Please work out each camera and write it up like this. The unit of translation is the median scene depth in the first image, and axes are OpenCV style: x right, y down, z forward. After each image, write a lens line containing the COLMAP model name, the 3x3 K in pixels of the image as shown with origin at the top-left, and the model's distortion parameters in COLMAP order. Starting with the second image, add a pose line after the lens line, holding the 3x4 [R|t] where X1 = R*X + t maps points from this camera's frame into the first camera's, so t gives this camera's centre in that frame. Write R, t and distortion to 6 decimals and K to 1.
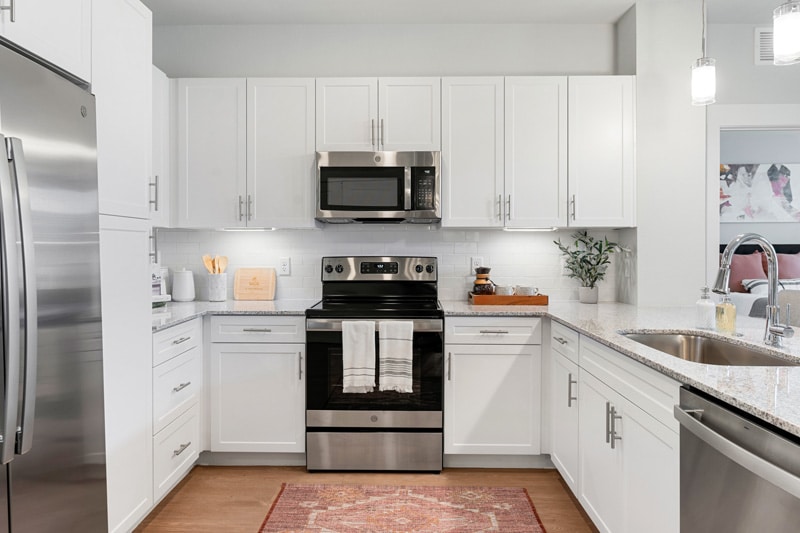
lens RADIAL K [[556.2, 0, 399.4], [0, 556.2, 262.8], [0, 0, 1]] dist [-0.001073, -0.000554]
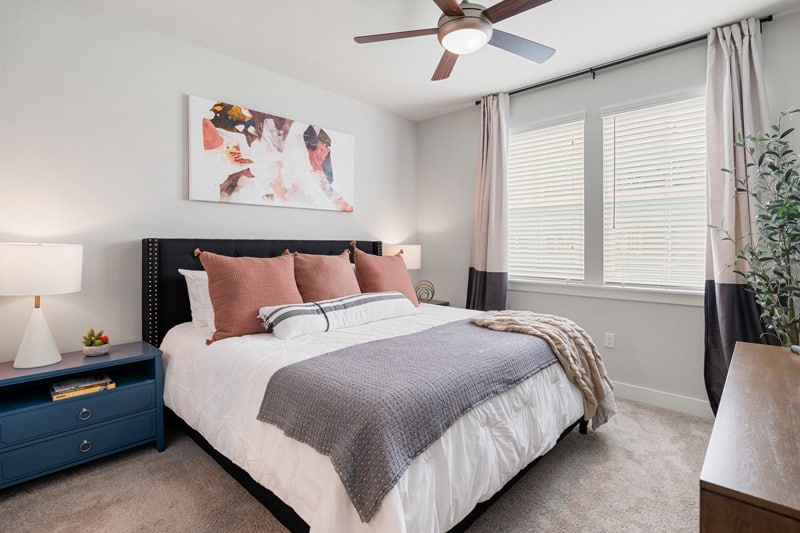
lens RADIAL K [[393.5, 0, 403.0], [0, 393.5, 247.0], [0, 0, 1]] dist [-0.000115, 0.000002]
pose [[0.680959, 0.003722, 0.732312, 0.388575], [-0.000188, 0.999988, -0.004907, -0.021666], [-0.732322, 0.003204, 0.680951, 0.577150]]
